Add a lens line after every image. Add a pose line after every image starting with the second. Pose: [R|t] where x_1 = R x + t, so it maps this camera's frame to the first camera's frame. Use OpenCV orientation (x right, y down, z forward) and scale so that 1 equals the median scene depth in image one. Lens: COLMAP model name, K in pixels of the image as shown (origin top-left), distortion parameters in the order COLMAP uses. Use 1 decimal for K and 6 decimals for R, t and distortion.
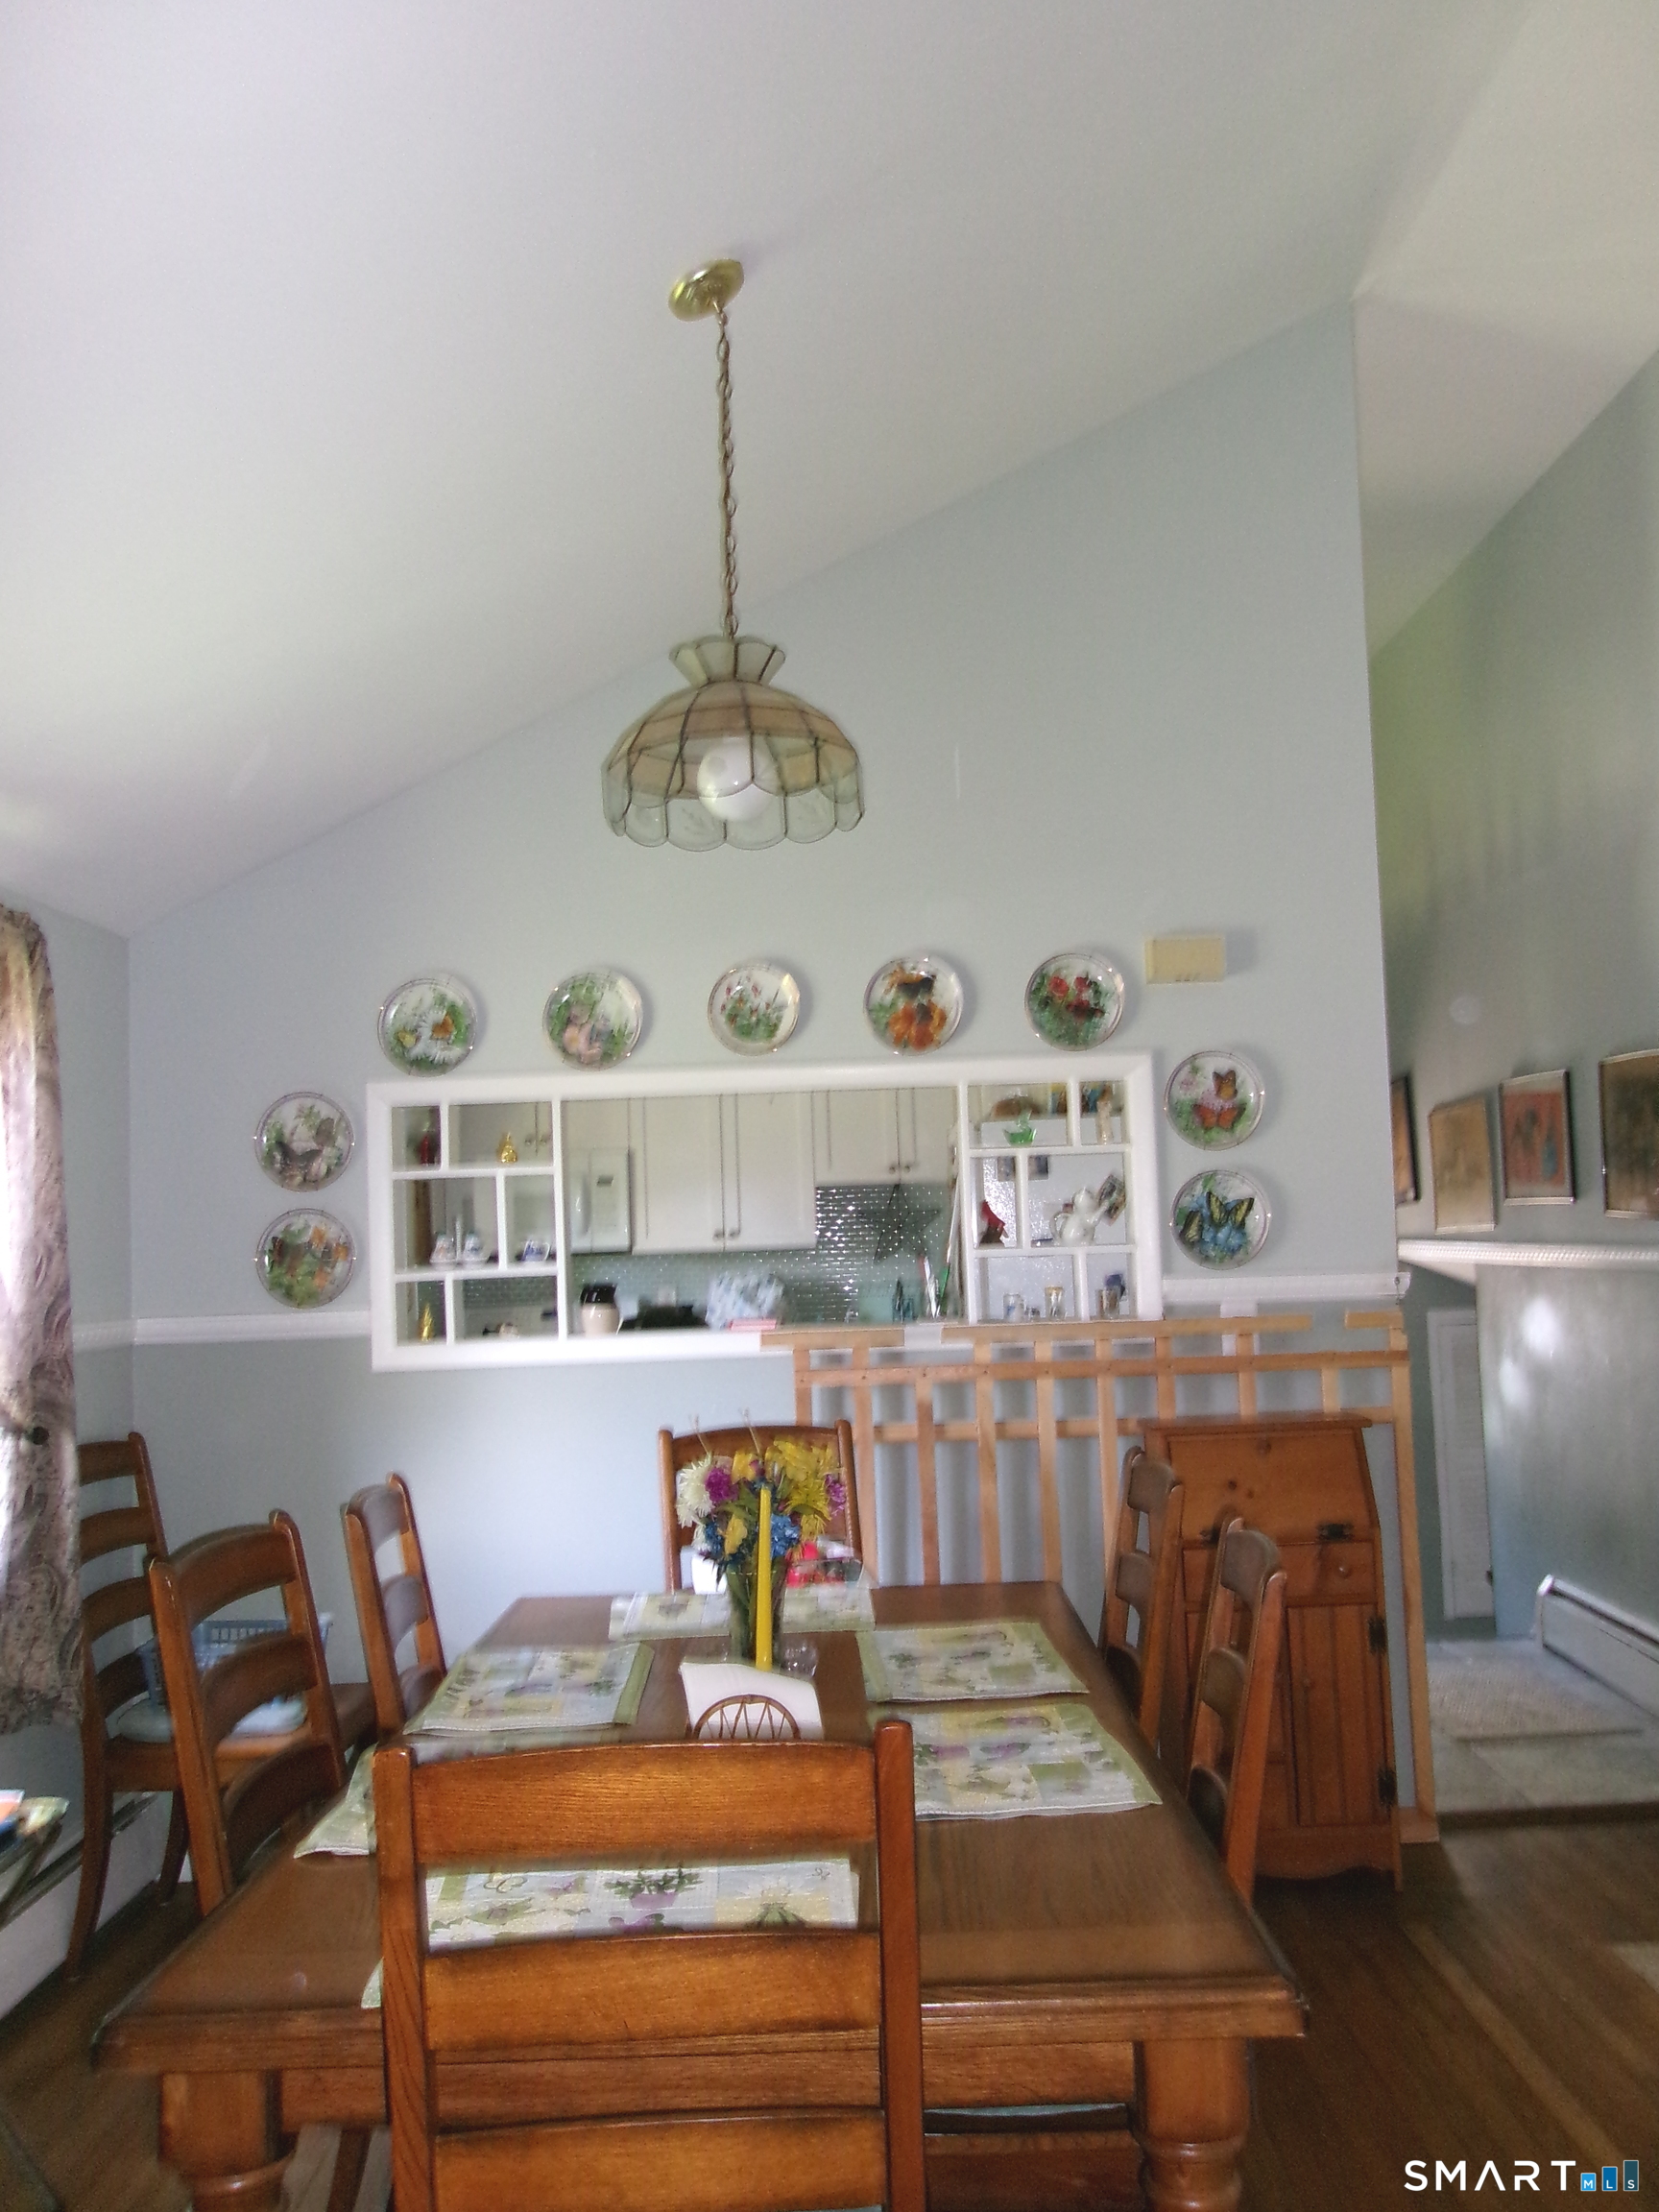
lens RADIAL K [[1764.9, 0, 829.5], [0, 1764.9, 1106.0], [0, 0, 1]] dist [0.011992, 0.014000]
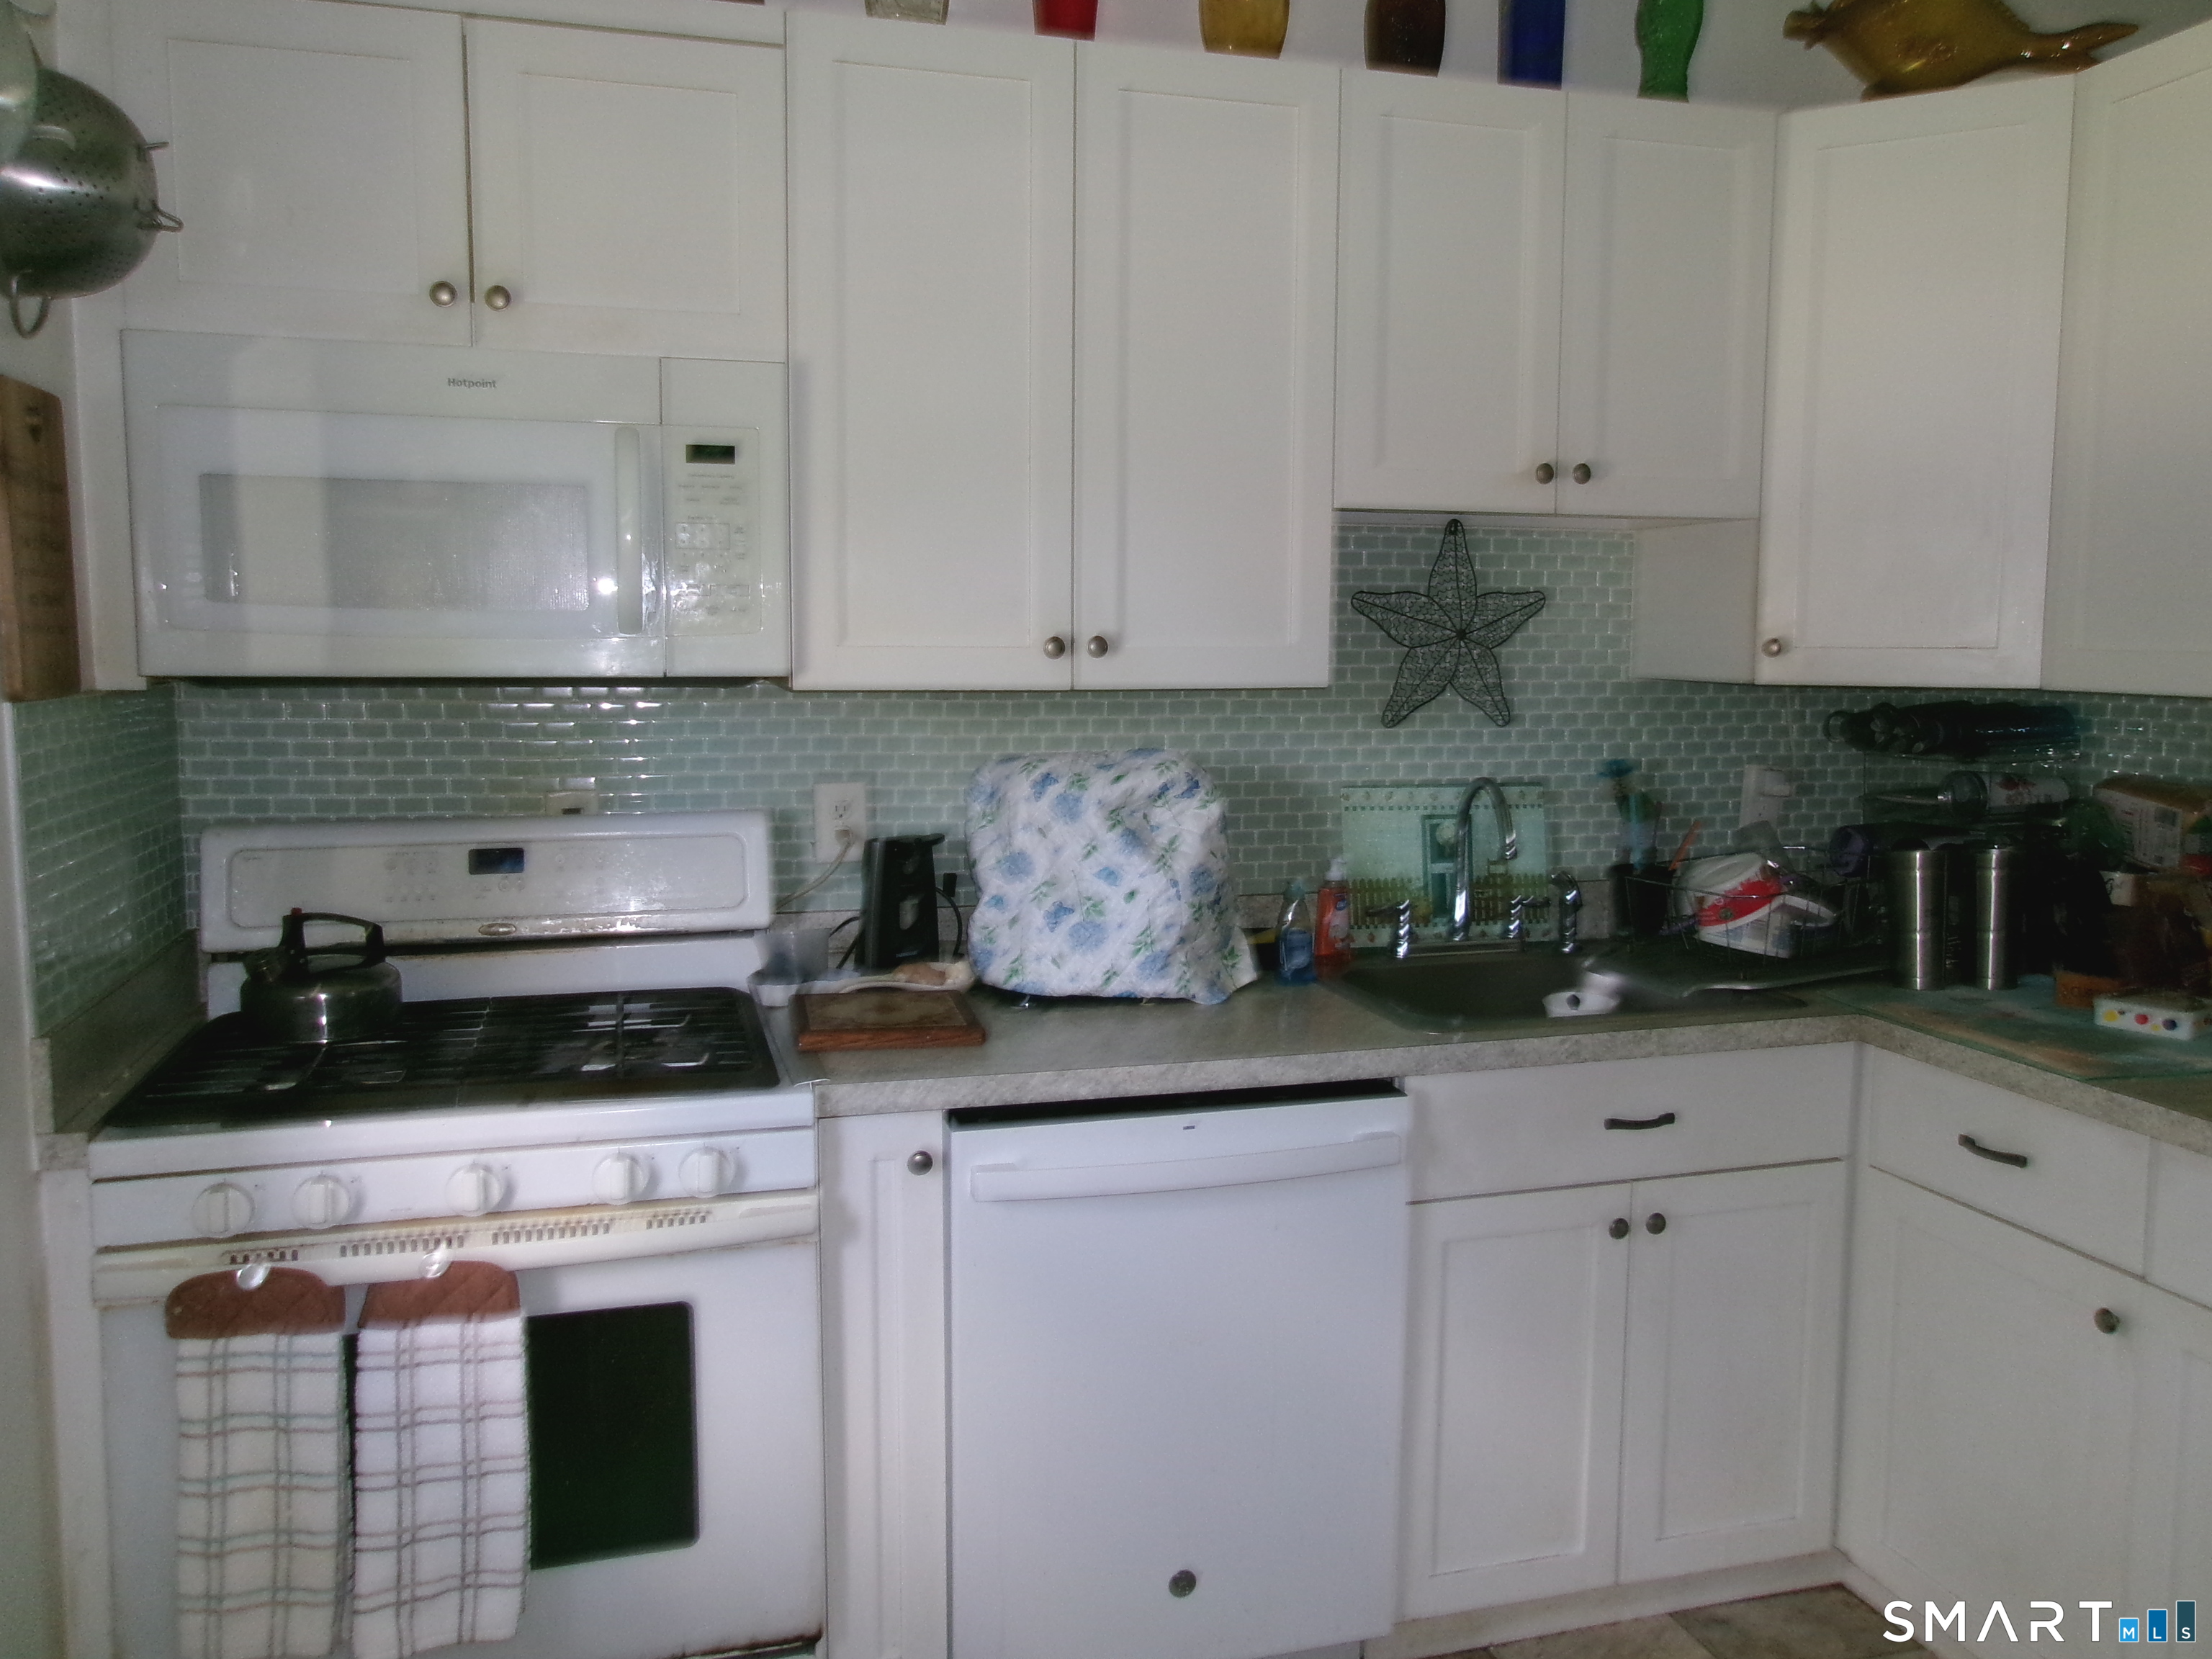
lens RADIAL K [[1717.8, 0, 1098.3], [0, 1717.8, 793.6], [0, 0, 1]] dist [-0.092910, 0.132951]
pose [[0.957303, 0.011688, 0.288850, -0.263534], [-0.061754, 0.984387, 0.164831, 0.085458], [-0.282414, -0.175631, 0.943078, 1.243774]]
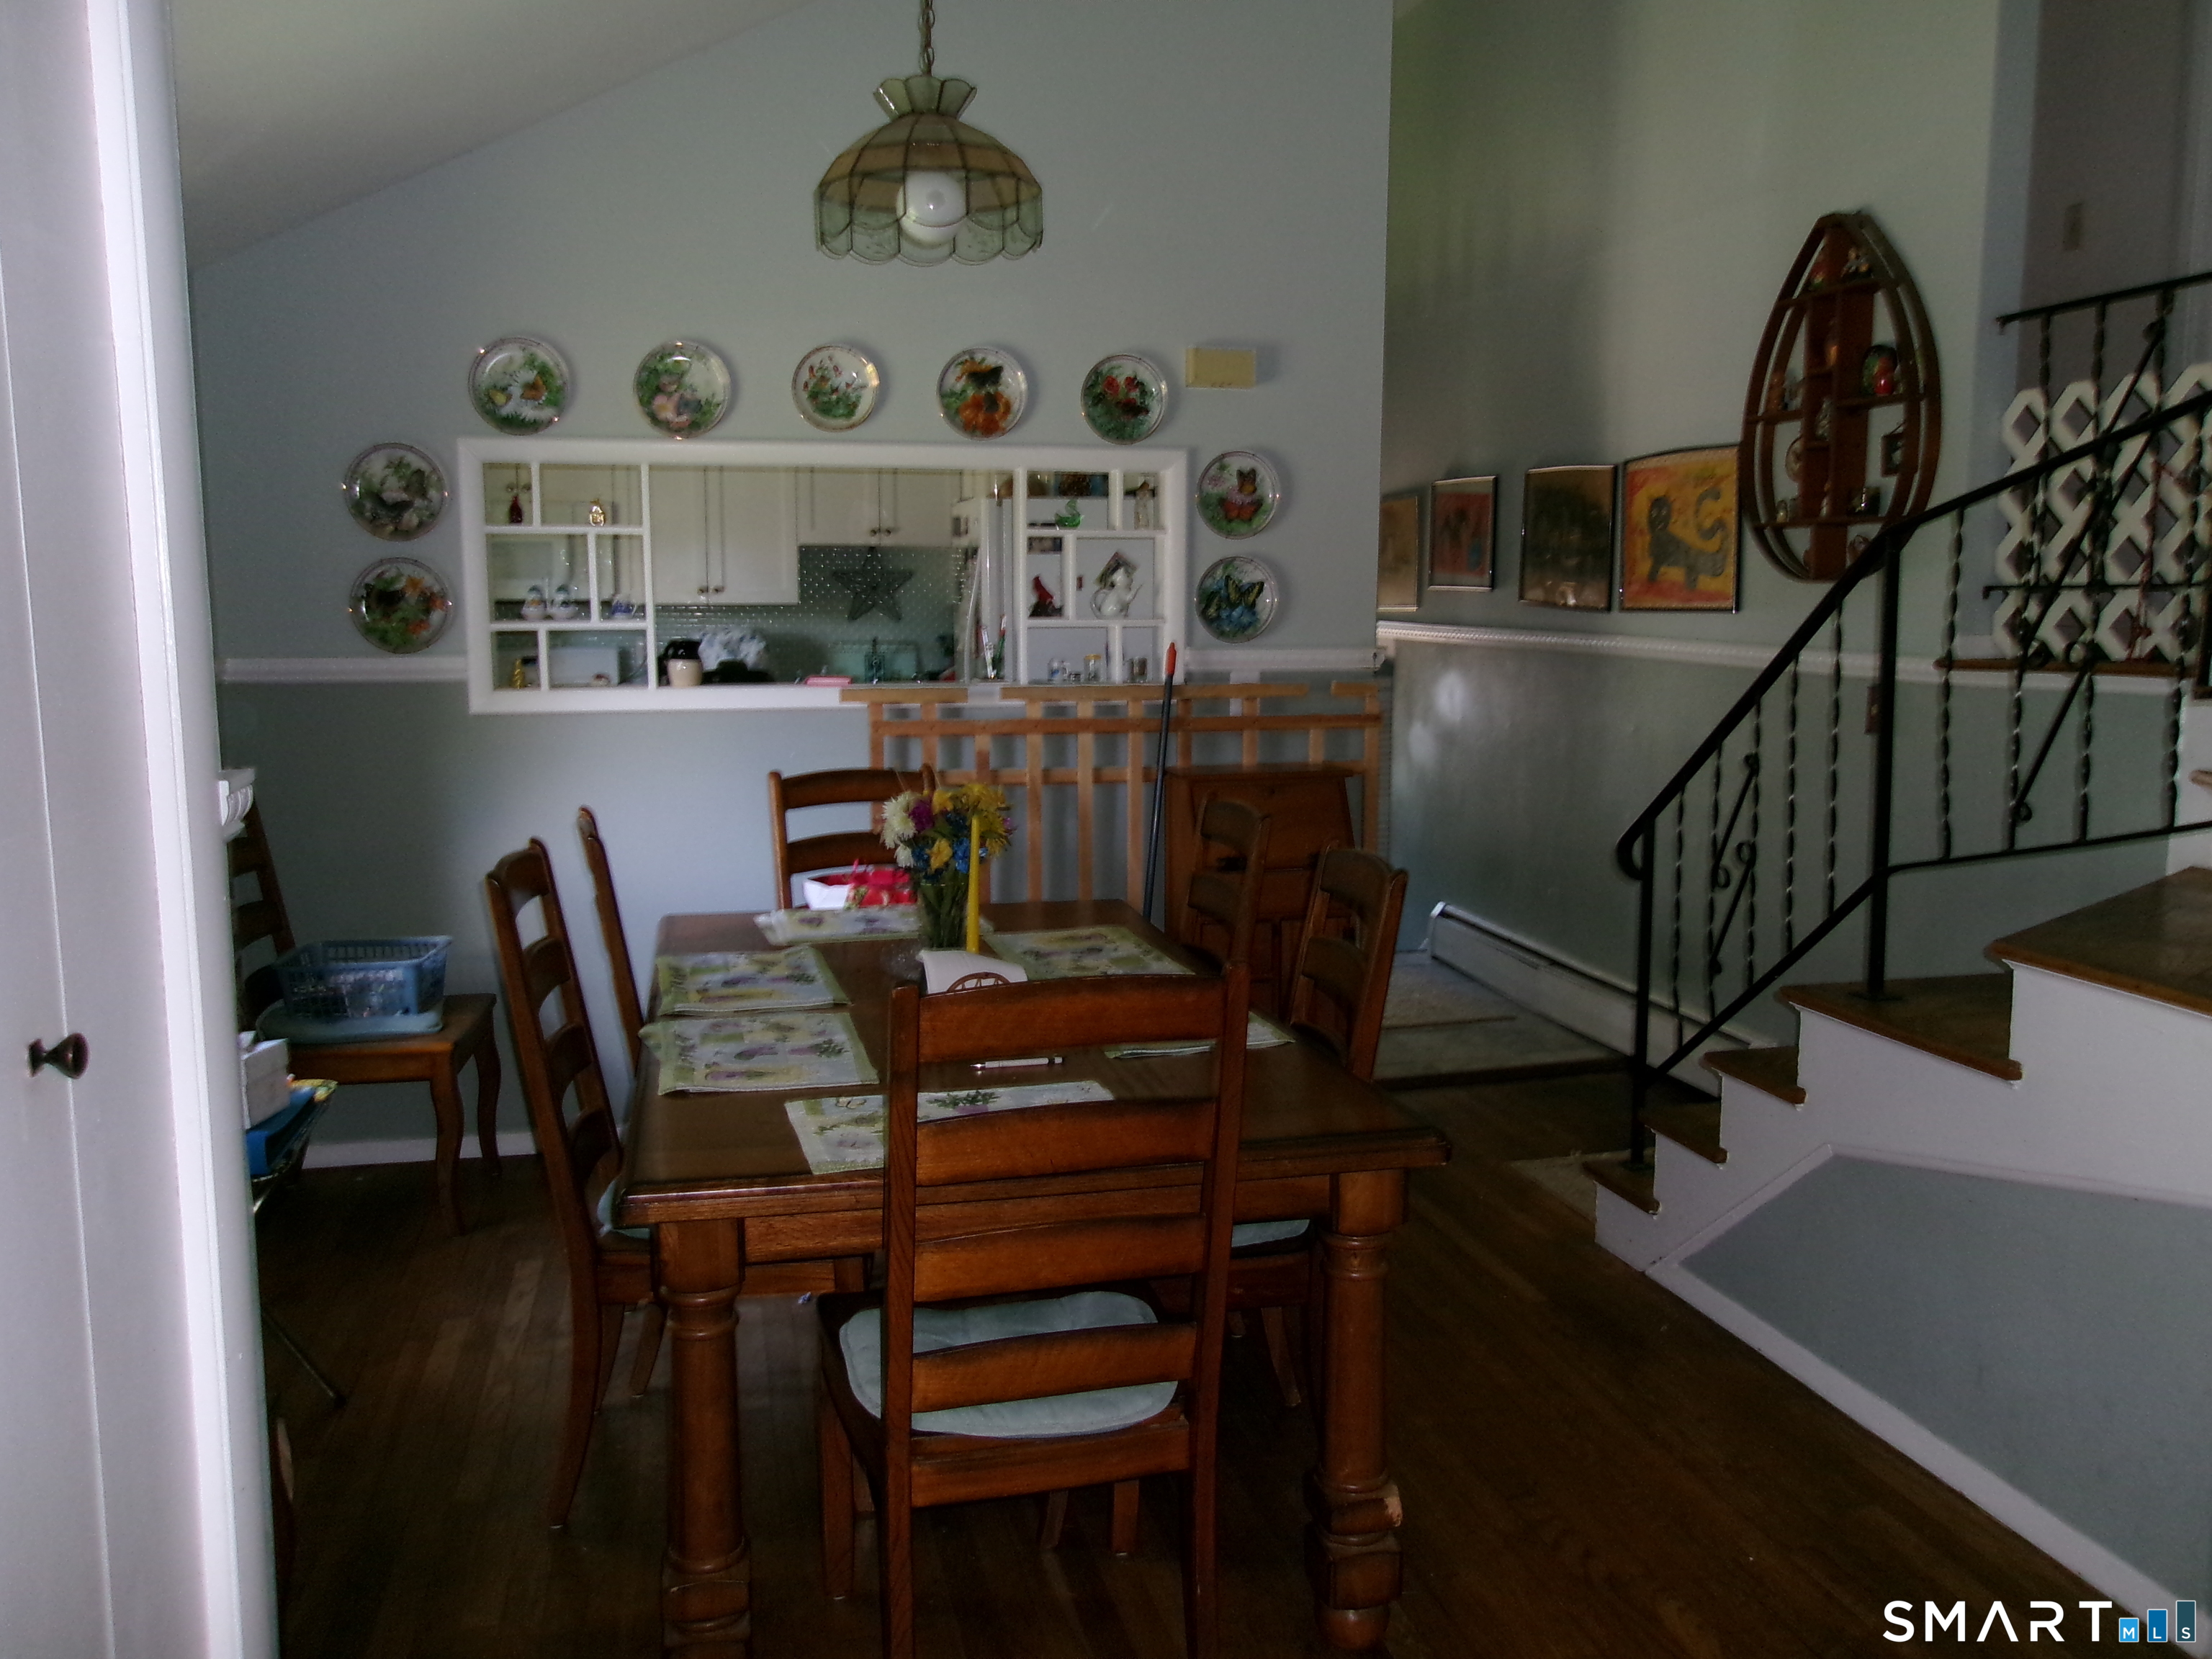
lens RADIAL K [[1764.9, 0, 1104.7], [0, 1764.9, 790.1], [0, 0, 1]] dist [0.011992, 0.014000]
pose [[0.972708, 0.010470, 0.231795, -0.129683], [-0.053263, 0.982381, 0.179138, -0.016102], [-0.225836, -0.186595, 0.956128, -0.111155]]
